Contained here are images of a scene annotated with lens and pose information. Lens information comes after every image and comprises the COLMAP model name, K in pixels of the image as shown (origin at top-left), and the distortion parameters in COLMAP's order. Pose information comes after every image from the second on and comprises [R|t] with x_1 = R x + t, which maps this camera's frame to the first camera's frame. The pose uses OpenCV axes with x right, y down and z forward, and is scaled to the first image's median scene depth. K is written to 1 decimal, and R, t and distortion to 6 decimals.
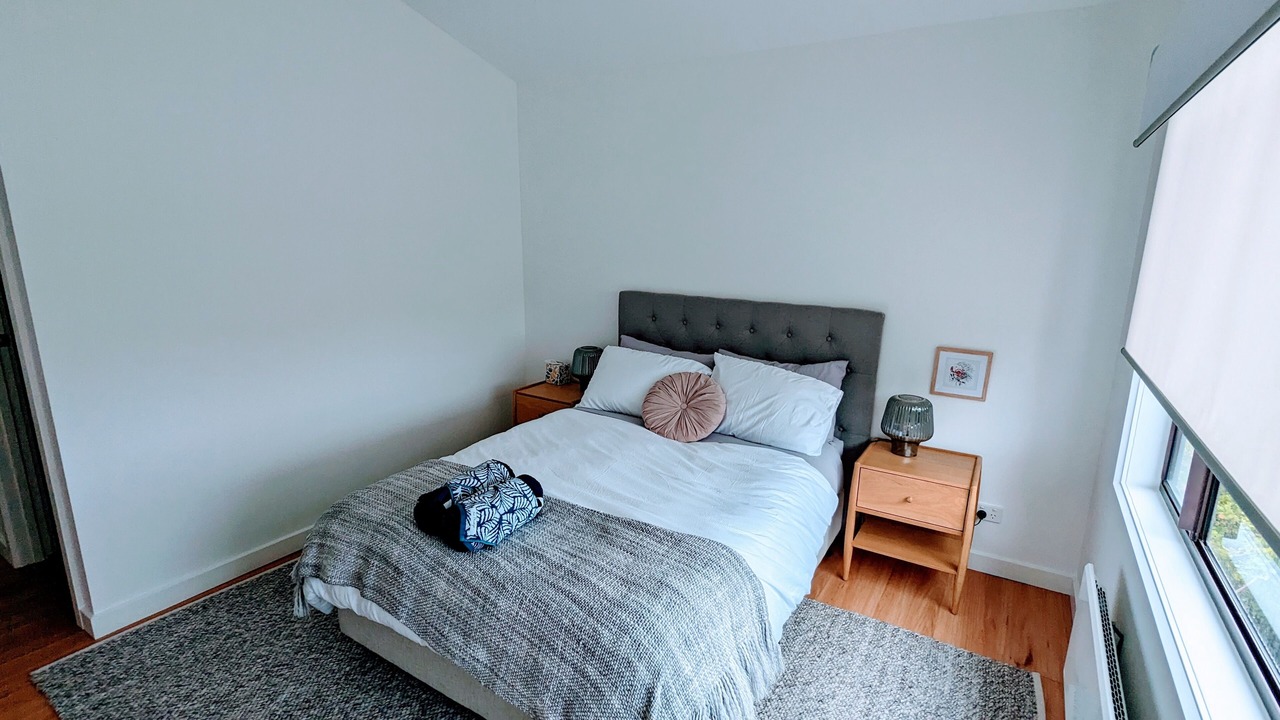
lens RADIAL K [[602.5, 0, 639.4], [0, 602.5, 363.6], [0, 0, 1]] dist [0.003936, 0.000383]
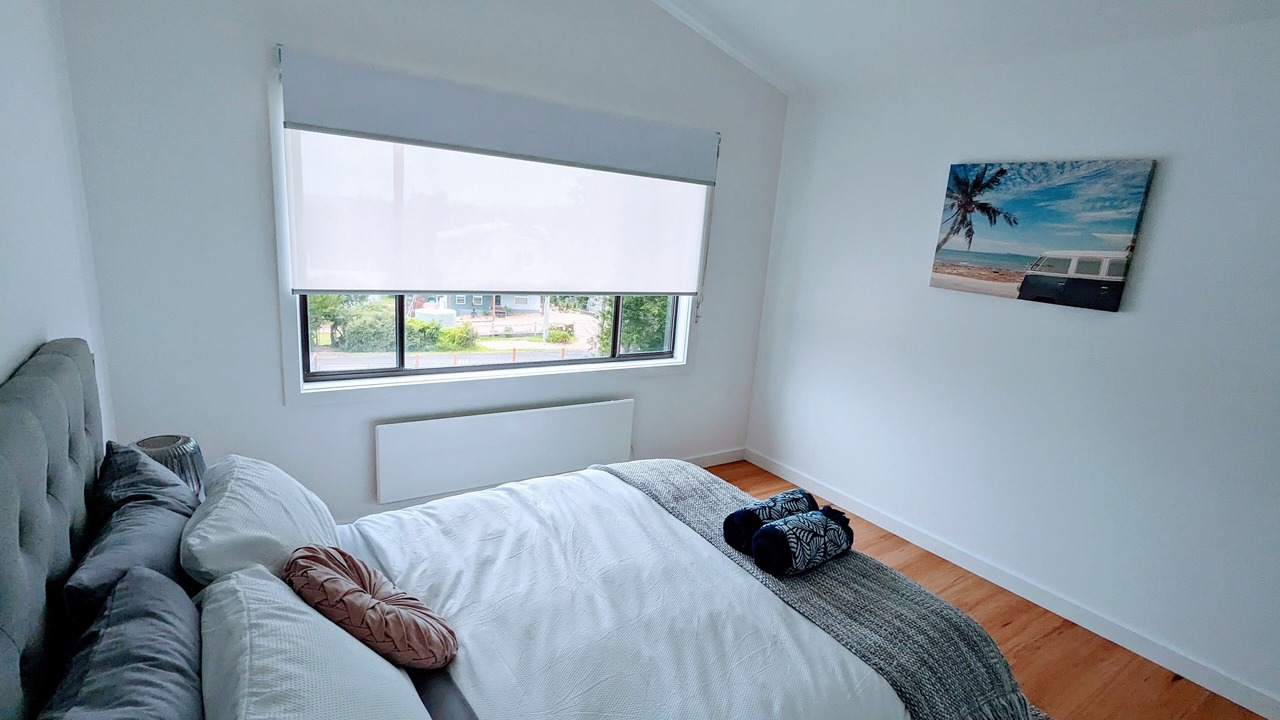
lens RADIAL K [[602.5, 0, 642.5], [0, 602.5, 361.9], [0, 0, 1]] dist [0.003936, 0.000383]
pose [[-0.912945, -0.169938, 0.371016, -0.286178], [-0.004556, 0.913355, 0.407138, -0.321922], [-0.408057, 0.370004, -0.834617, 1.431530]]
